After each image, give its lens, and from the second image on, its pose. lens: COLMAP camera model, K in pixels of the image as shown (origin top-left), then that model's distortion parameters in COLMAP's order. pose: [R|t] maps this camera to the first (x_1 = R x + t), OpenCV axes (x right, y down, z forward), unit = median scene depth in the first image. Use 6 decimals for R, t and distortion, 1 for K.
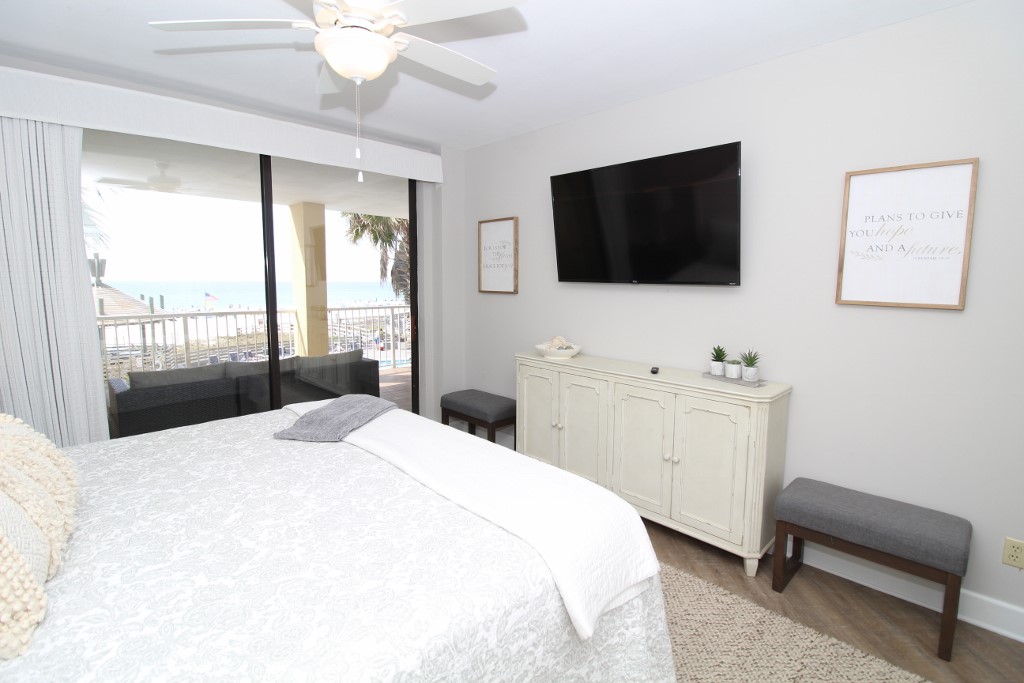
lens RADIAL K [[474.4, 0, 521.2], [0, 474.4, 342.4], [0, 0, 1]] dist [-0.030202, 0.002013]
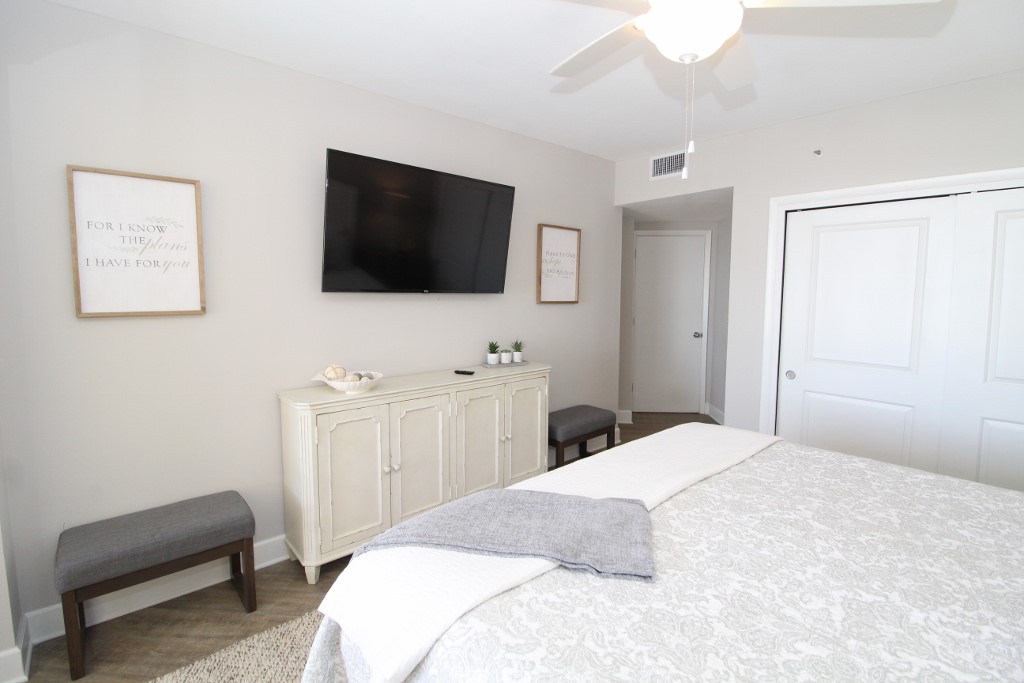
lens RADIAL K [[474.4, 0, 507.7], [0, 474.4, 322.2], [0, 0, 1]] dist [-0.030202, 0.002013]
pose [[0.034519, -0.083046, 0.995948, -0.895849], [0.119224, 0.989767, 0.078398, -0.146496], [-0.992267, 0.116035, 0.044067, 0.959172]]
